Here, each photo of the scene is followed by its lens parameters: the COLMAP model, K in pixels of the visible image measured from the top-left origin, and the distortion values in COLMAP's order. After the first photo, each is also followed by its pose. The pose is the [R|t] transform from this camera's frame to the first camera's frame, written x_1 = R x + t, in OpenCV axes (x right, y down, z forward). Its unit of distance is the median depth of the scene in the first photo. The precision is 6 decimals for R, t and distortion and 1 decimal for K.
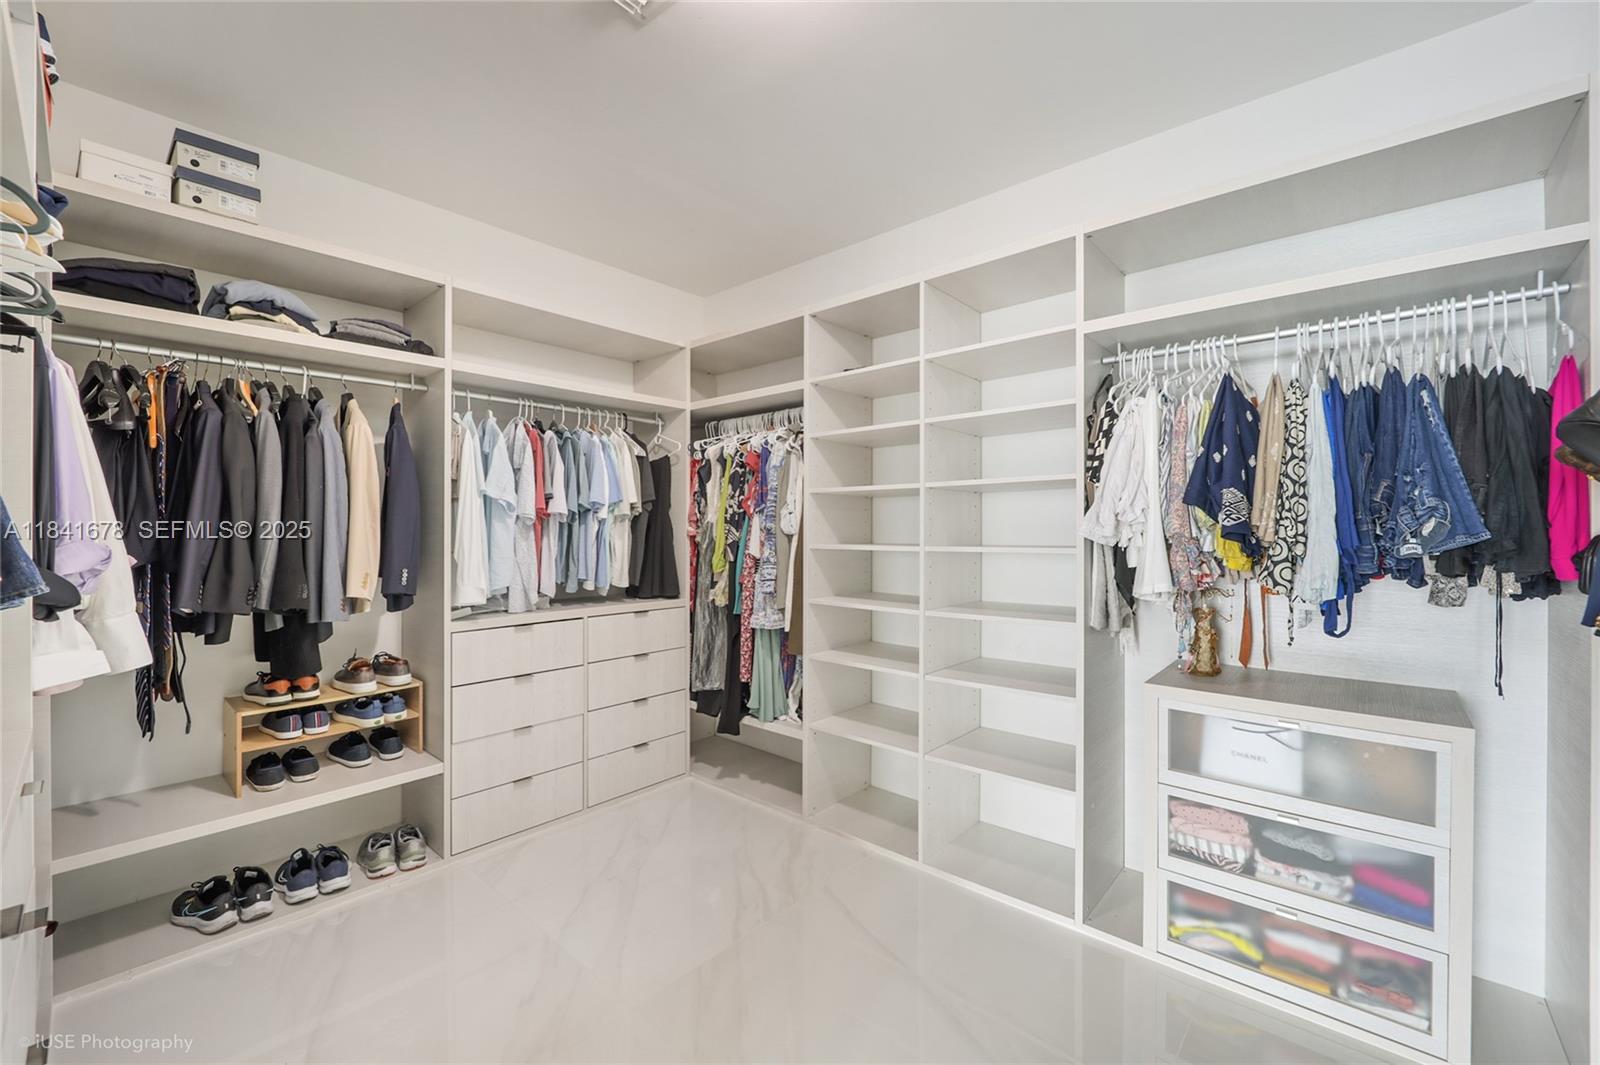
lens RADIAL K [[649.3, 0, 797.0], [0, 649.3, 535.3], [0, 0, 1]] dist [-0.000421, -0.008160]
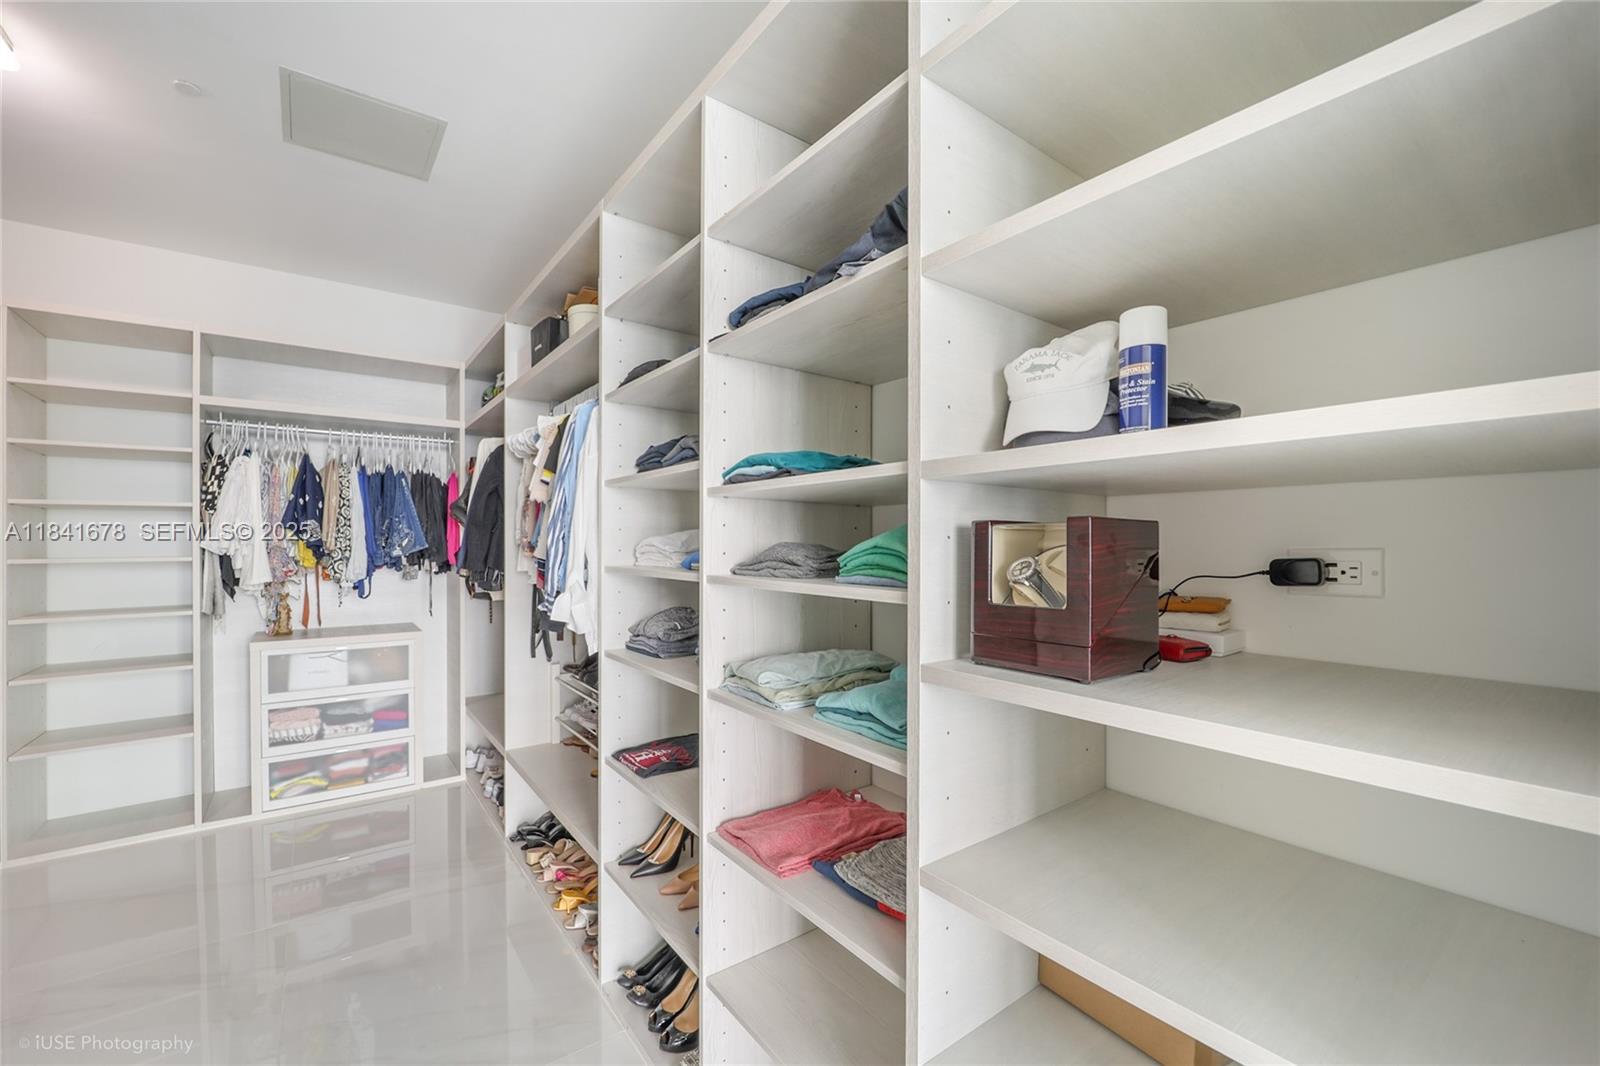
lens RADIAL K [[649.3, 0, 797.0], [0, 649.3, 535.8], [0, 0, 1]] dist [-0.000421, -0.008160]
pose [[0.206677, 0.012910, 0.978324, -0.777701], [0.010264, 0.999829, -0.015362, 0.011460], [-0.978355, 0.013216, 0.206509, -0.655687]]
